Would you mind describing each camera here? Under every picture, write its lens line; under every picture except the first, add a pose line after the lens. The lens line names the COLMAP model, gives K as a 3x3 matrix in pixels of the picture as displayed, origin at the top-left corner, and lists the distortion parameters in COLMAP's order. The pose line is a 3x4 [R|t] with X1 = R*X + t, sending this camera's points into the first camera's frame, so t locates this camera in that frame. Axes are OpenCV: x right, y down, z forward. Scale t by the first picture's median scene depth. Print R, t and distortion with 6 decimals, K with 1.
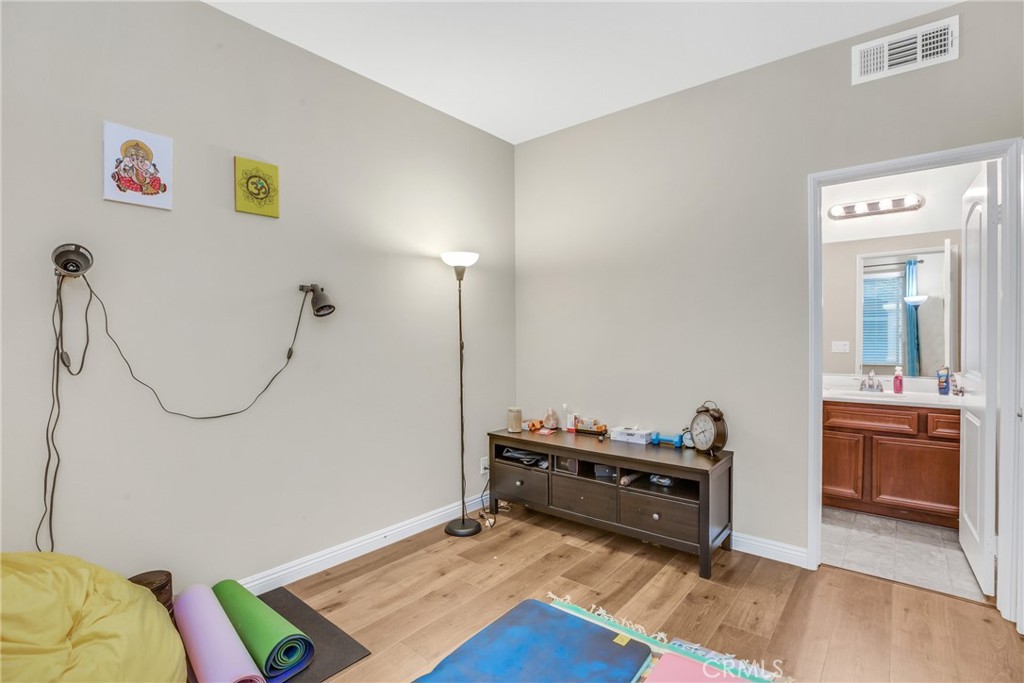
lens RADIAL K [[475.9, 0, 513.7], [0, 475.9, 331.9], [0, 0, 1]] dist [-0.041746, 0.010385]
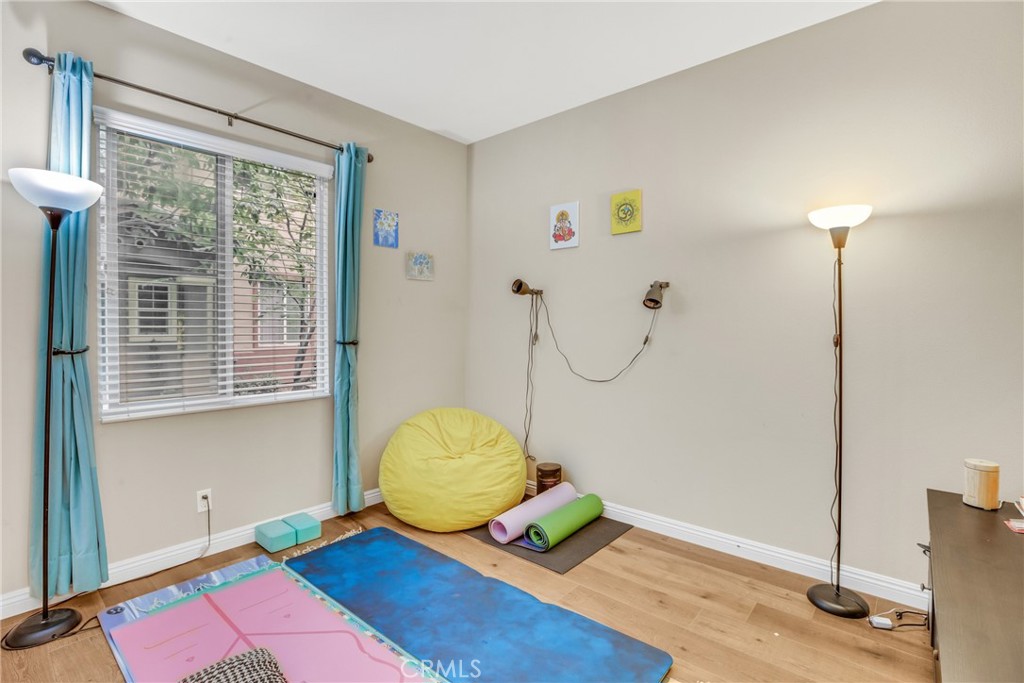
lens RADIAL K [[475.9, 0, 513.7], [0, 475.9, 331.9], [0, 0, 1]] dist [-0.041746, 0.010385]
pose [[-0.020494, 0.011576, -0.999723, 0.680517], [0.002942, 0.999929, 0.011518, 0.007905], [0.999786, -0.002705, -0.020526, 0.622953]]
